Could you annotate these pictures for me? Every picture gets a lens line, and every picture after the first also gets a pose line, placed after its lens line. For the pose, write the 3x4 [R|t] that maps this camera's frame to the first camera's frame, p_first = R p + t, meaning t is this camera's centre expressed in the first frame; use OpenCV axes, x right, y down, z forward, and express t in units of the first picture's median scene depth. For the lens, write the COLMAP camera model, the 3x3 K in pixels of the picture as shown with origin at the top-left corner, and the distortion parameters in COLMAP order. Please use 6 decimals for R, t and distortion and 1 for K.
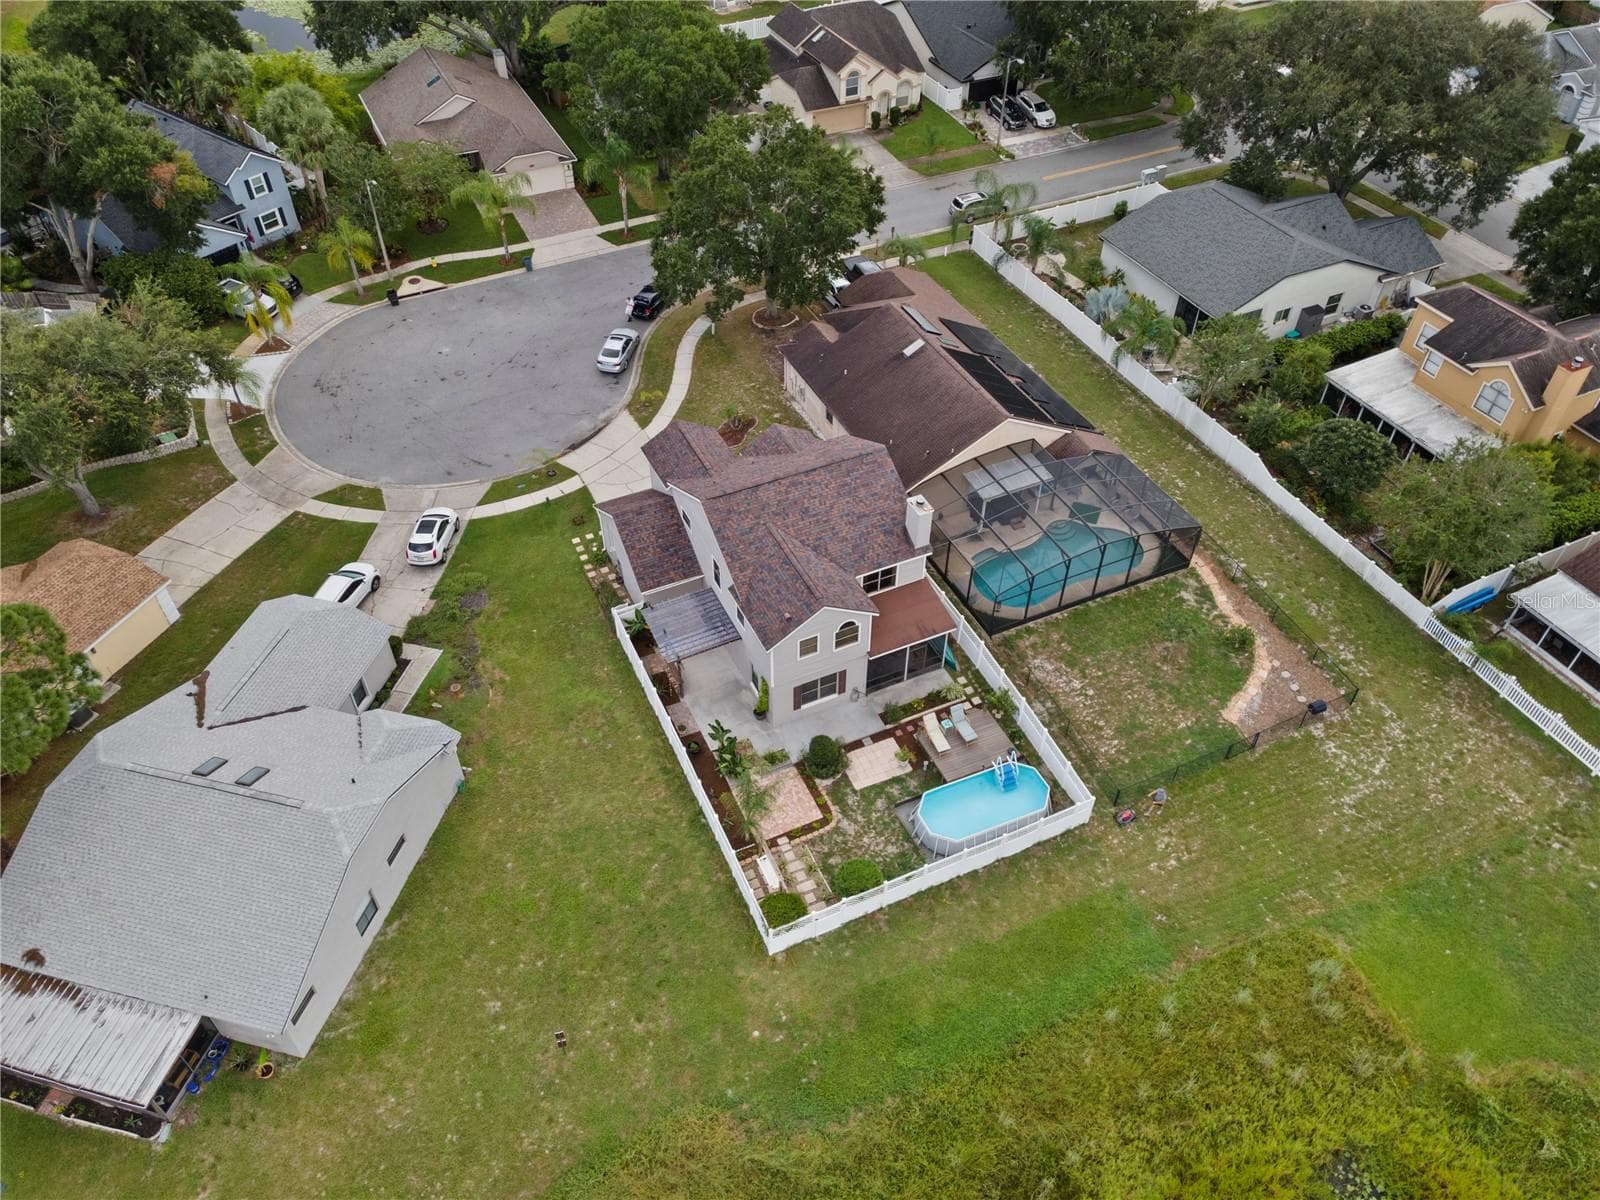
lens RADIAL K [[1158.6, 0, 792.9], [0, 1158.6, 606.3], [0, 0, 1]] dist [0.041612, 0.003834]
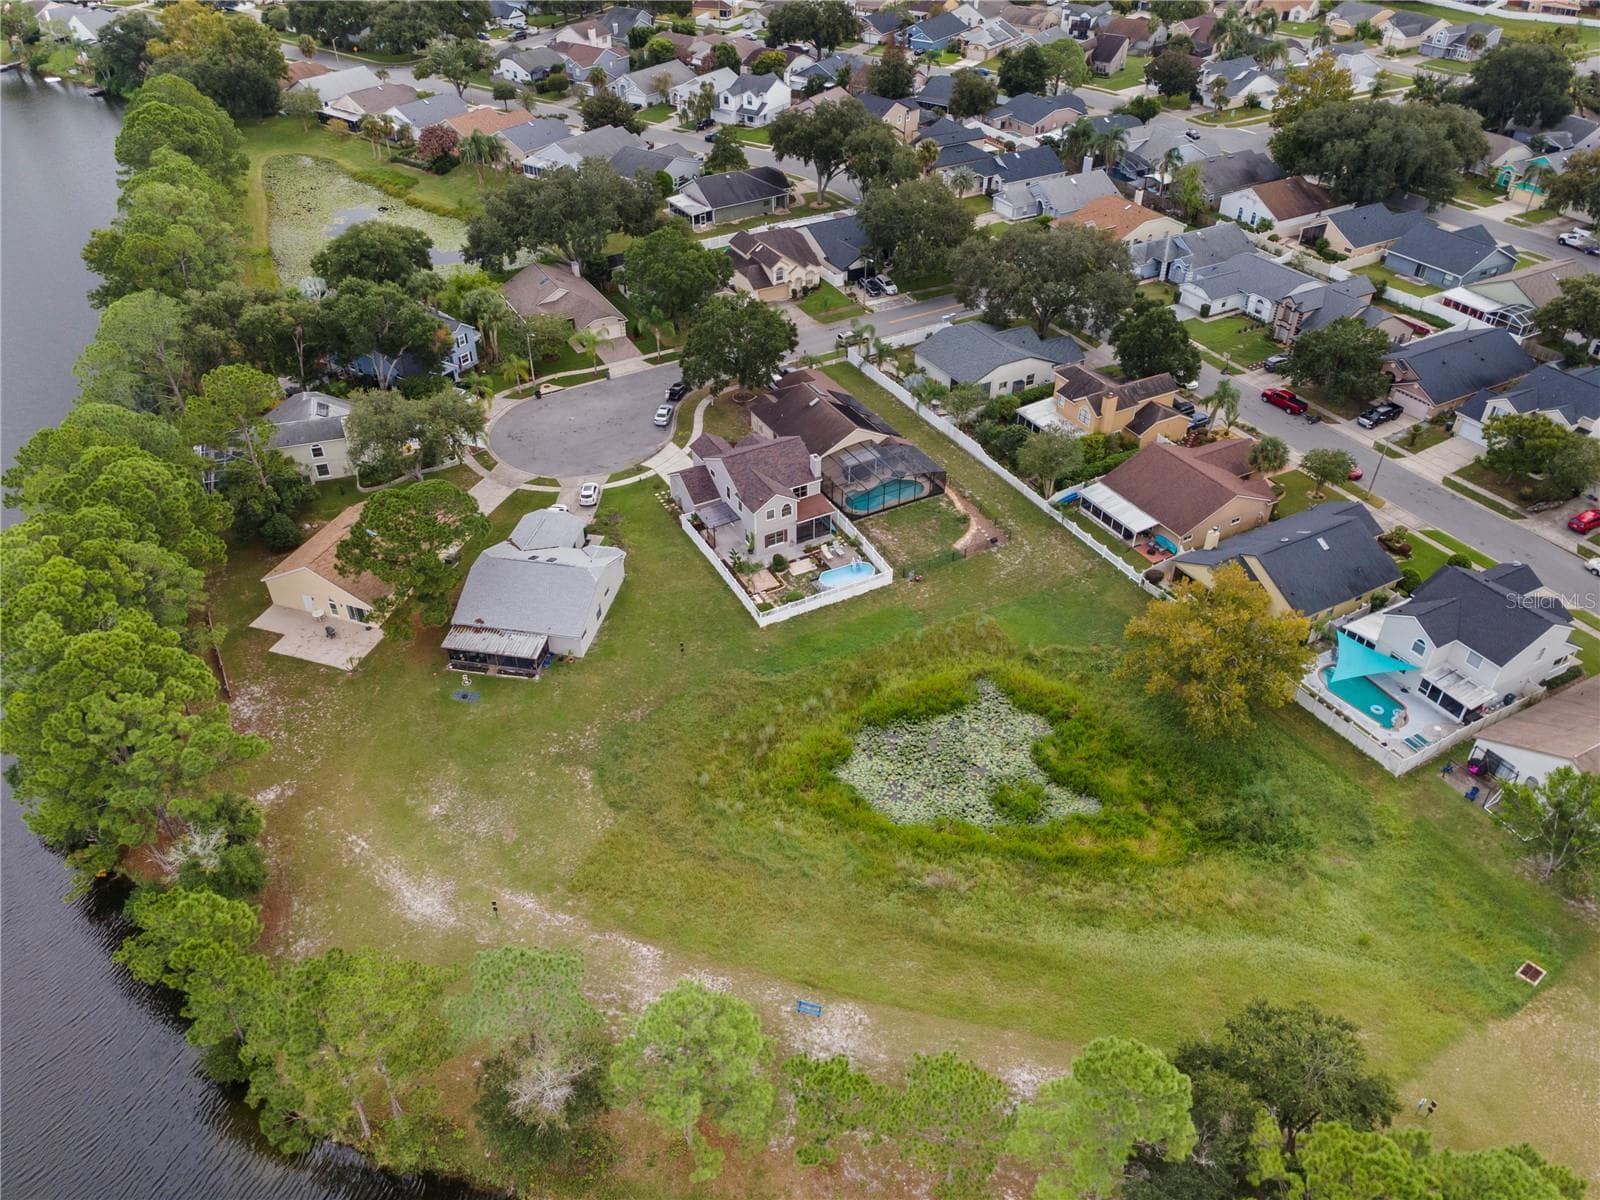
lens RADIAL K [[1127.9, 0, 800.0], [0, 1127.9, 600.0], [0, 0, 1]] dist [0.096609, 0.000547]
pose [[0.997862, -0.044800, 0.047585, -0.029828], [0.050224, 0.991539, -0.119699, 0.333871], [-0.041819, 0.121833, 0.991669, -0.868721]]
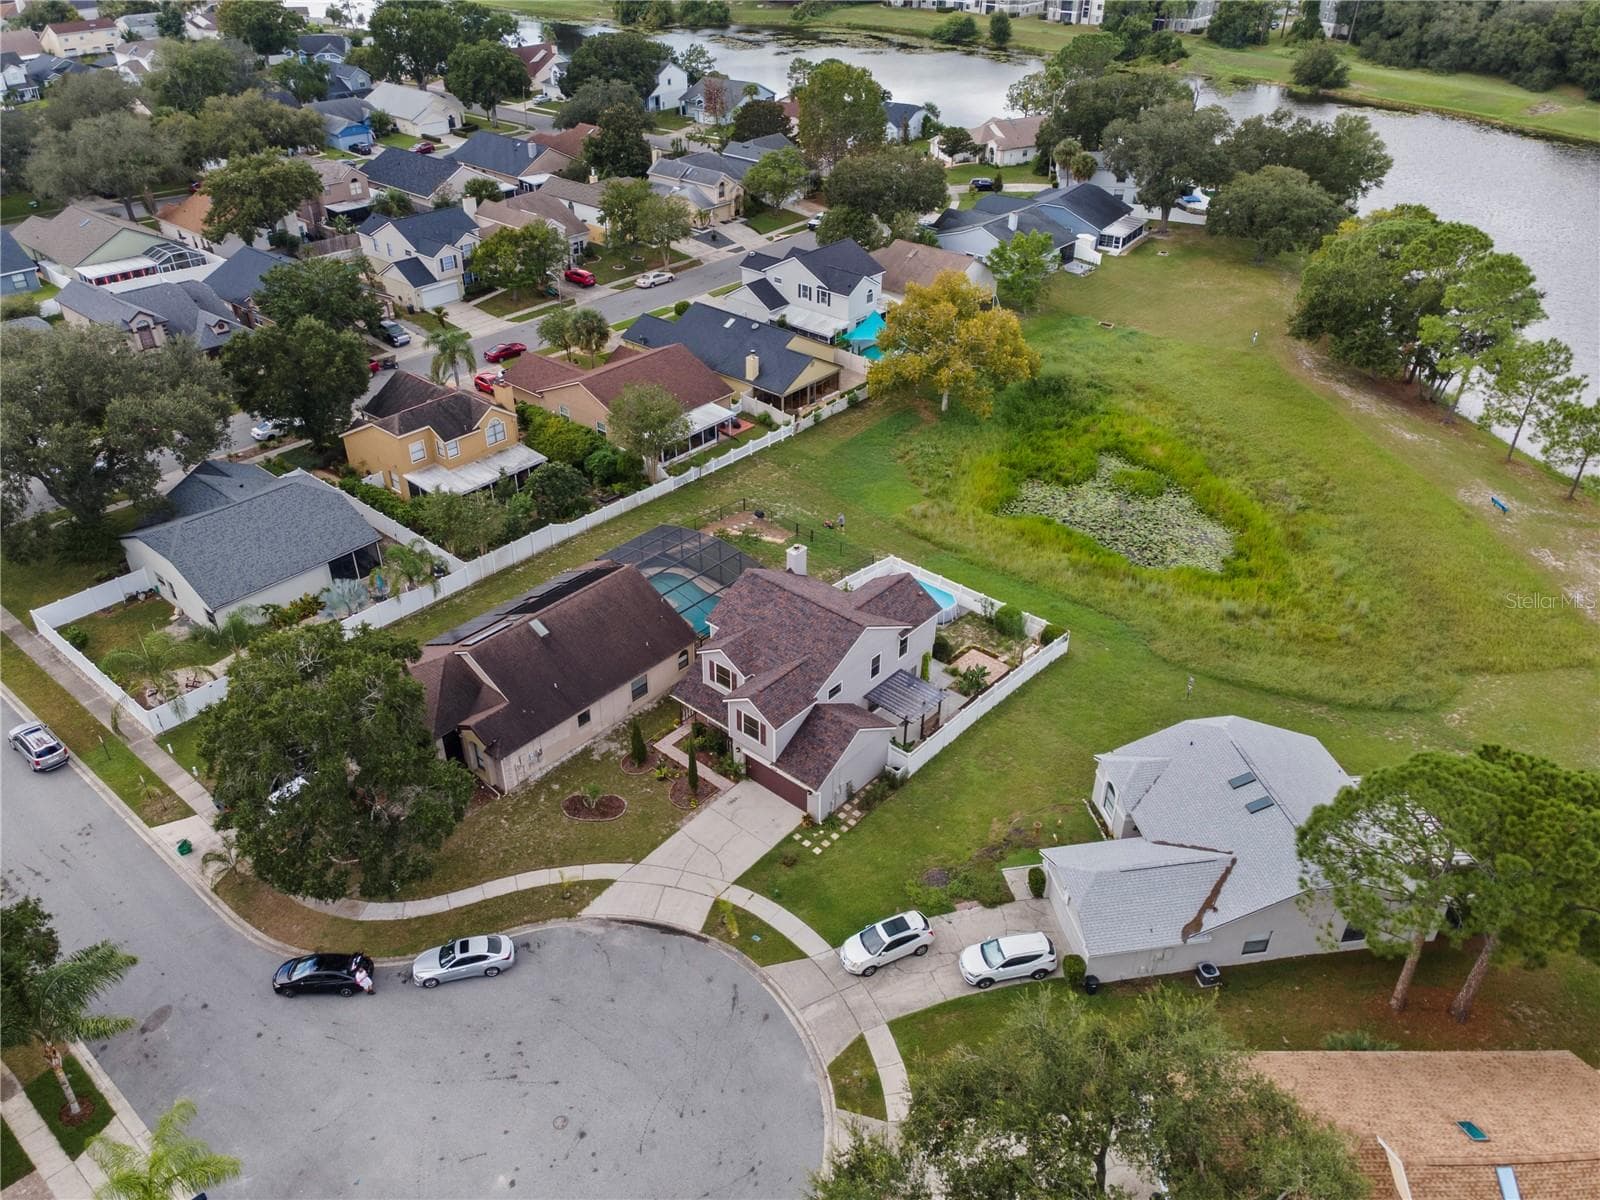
lens RADIAL K [[1185.7, 0, 796.9], [0, 1185.7, 565.5], [0, 0, 1]] dist [0.036062, -0.003832]
pose [[-0.407150, -0.480811, 0.776563, -0.737715], [0.634199, 0.463026, 0.619192, -0.703035], [-0.657283, 0.744599, 0.116409, 0.610527]]
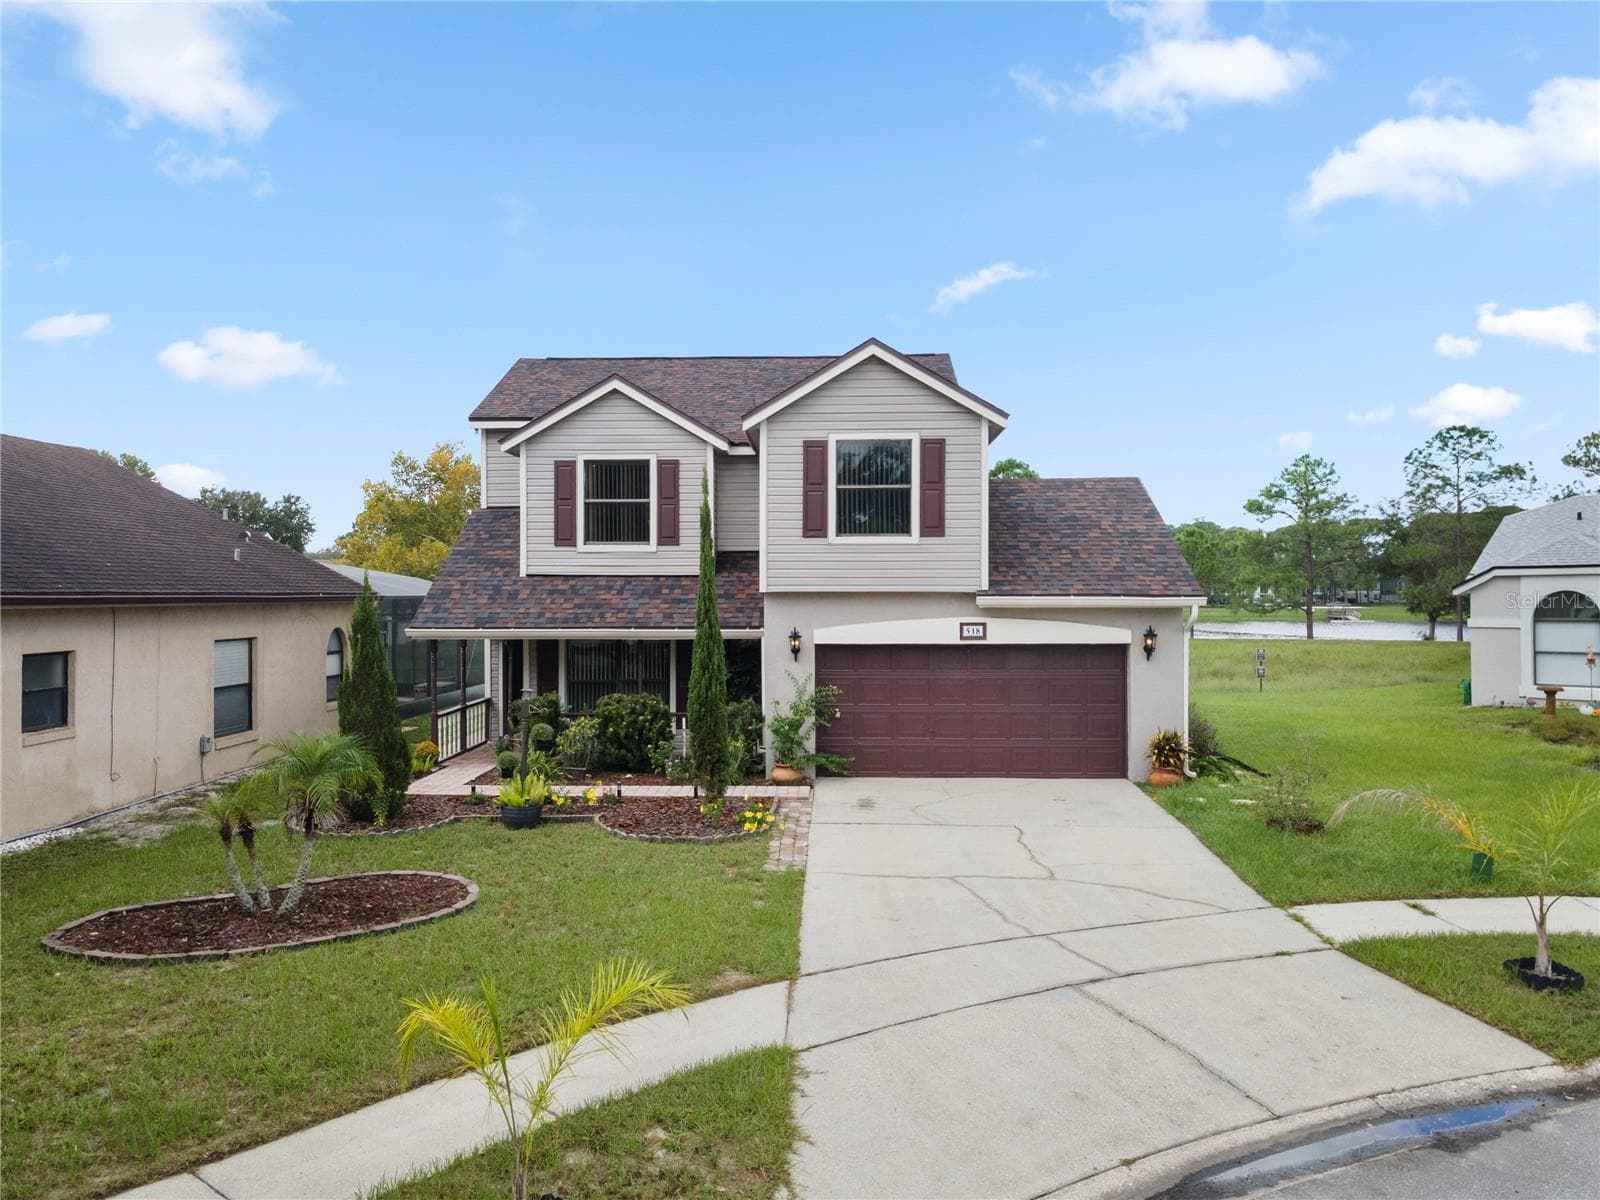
lens RADIAL K [[1158.6, 0, 792.9], [0, 1158.6, 606.3], [0, 0, 1]] dist [0.041612, 0.003834]
pose [[-0.887688, -0.004767, 0.460421, -0.177560], [0.323295, 0.705553, 0.630615, -0.249610], [-0.327857, 0.708641, -0.624770, 1.006425]]
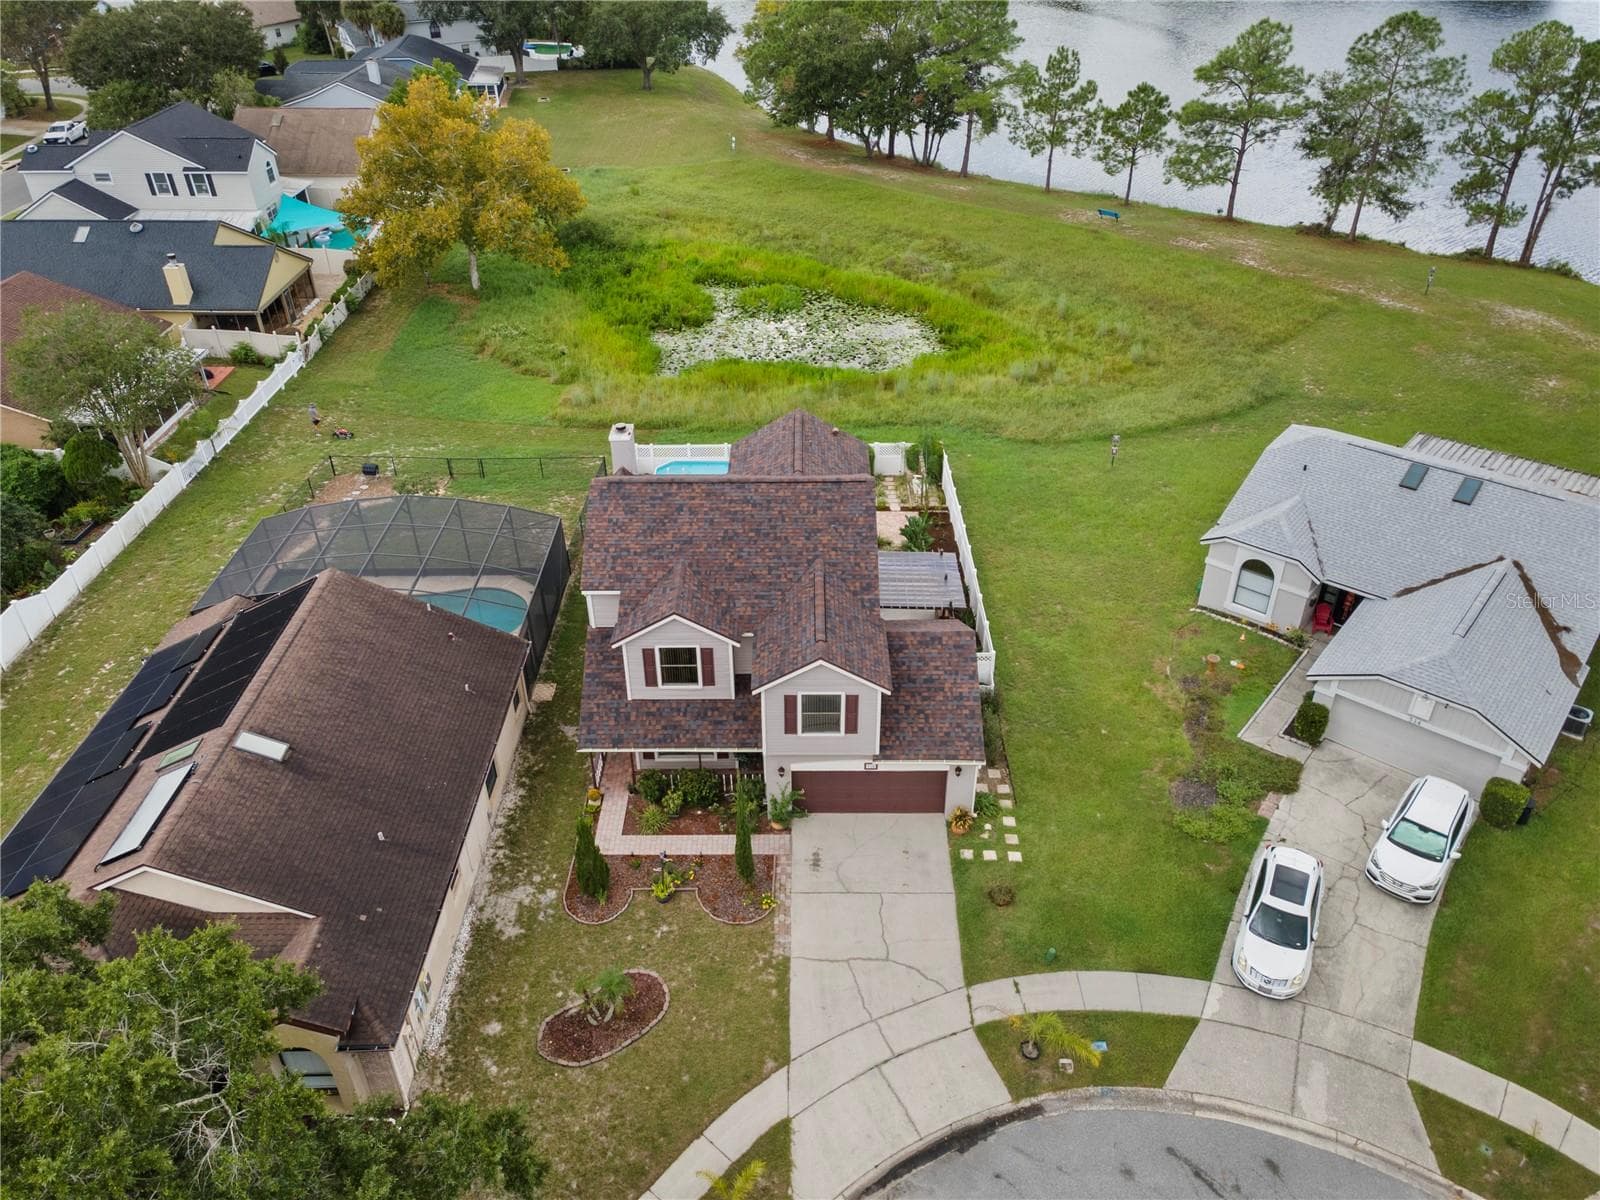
lens RADIAL K [[1167.9, 0, 794.5], [0, 1167.9, 581.3], [0, 0, 1]] dist [0.047569, 0.005053]
pose [[-0.902000, -0.229226, 0.365858, -0.231383], [0.309747, 0.246729, 0.918249, -0.559008], [-0.300754, 0.941584, -0.151547, 0.855269]]
